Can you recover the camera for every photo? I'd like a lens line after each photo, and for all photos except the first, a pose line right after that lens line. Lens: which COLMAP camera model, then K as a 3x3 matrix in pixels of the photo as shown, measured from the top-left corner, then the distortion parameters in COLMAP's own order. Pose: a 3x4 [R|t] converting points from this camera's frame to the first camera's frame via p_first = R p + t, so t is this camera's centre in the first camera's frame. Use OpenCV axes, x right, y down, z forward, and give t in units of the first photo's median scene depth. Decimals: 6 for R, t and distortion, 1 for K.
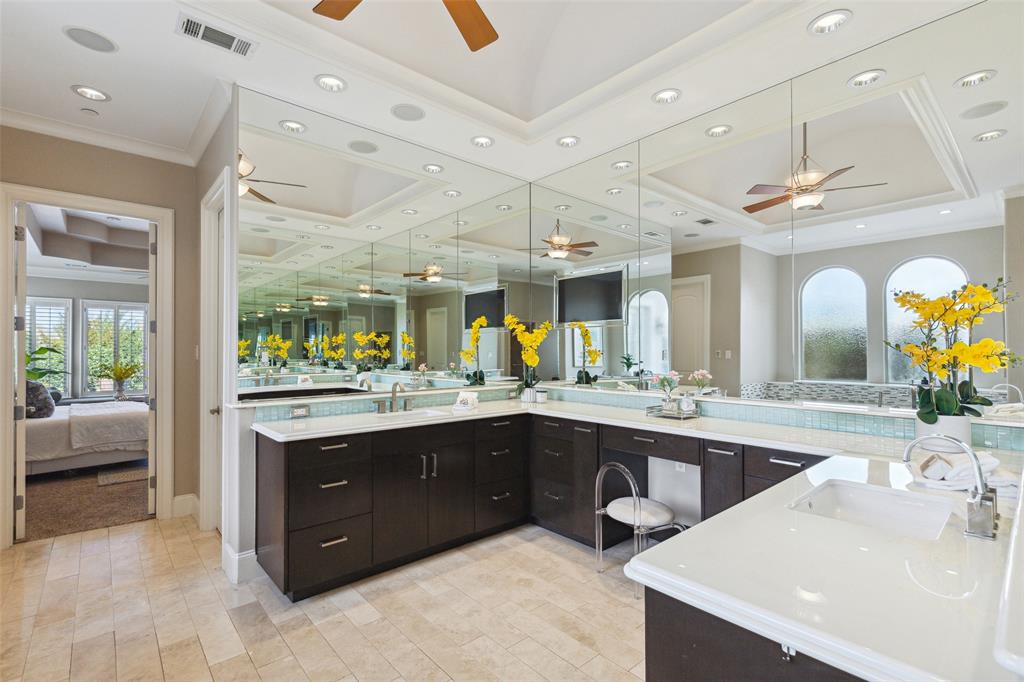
lens RADIAL K [[467.4, 0, 512.5], [0, 467.4, 344.3], [0, 0, 1]] dist [0.004518, 0.000317]
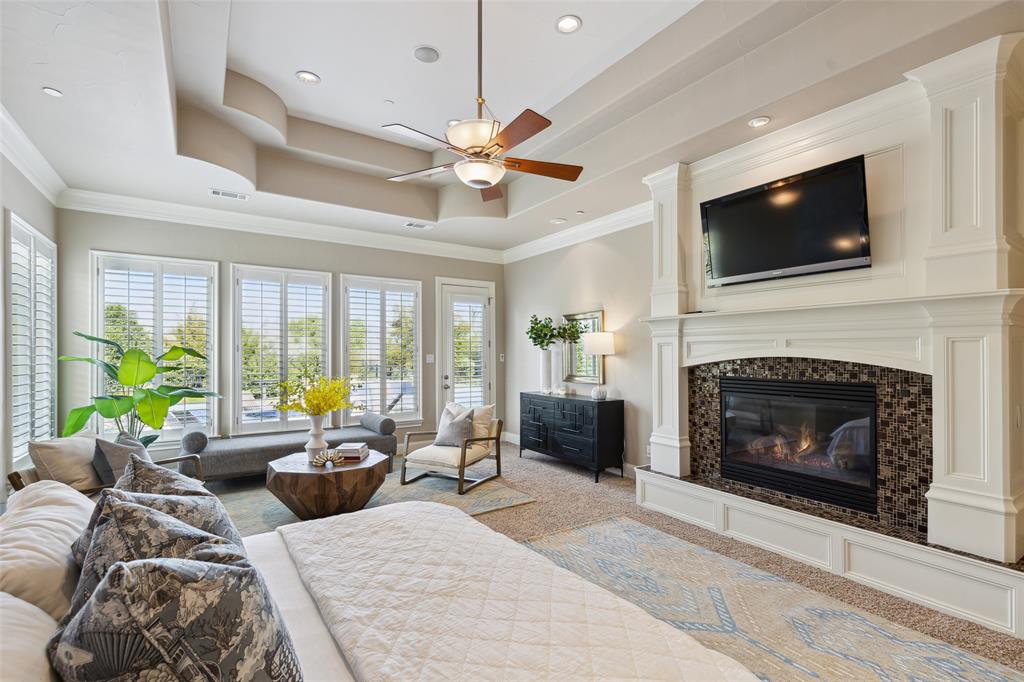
lens RADIAL K [[467.4, 0, 506.9], [0, 467.4, 346.6], [0, 0, 1]] dist [0.004518, 0.000317]
pose [[0.991553, -0.004252, -0.129629, -0.527778], [0.004030, 0.999990, -0.001979, 0.007677], [0.129636, 0.001440, 0.991561, 0.492882]]
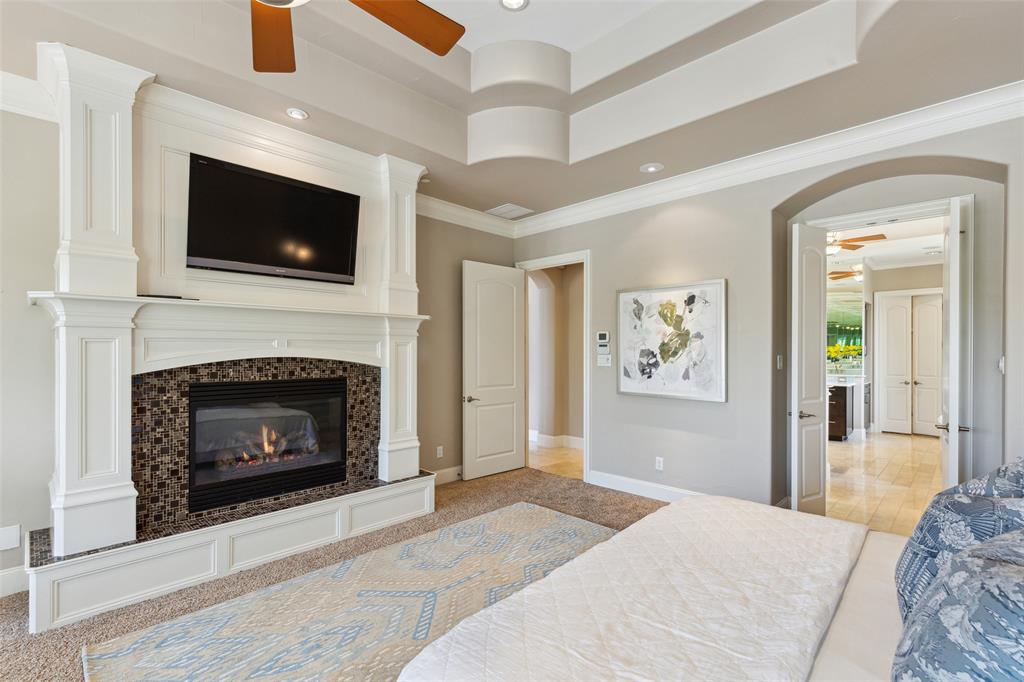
lens RADIAL K [[467.4, 0, 511.2], [0, 467.4, 350.1], [0, 0, 1]] dist [0.004518, 0.000317]
pose [[-0.090868, 0.002049, 0.995861, -0.730046], [-0.008714, 0.999958, -0.002853, 0.010022], [-0.995825, -0.008938, -0.090846, 0.733083]]
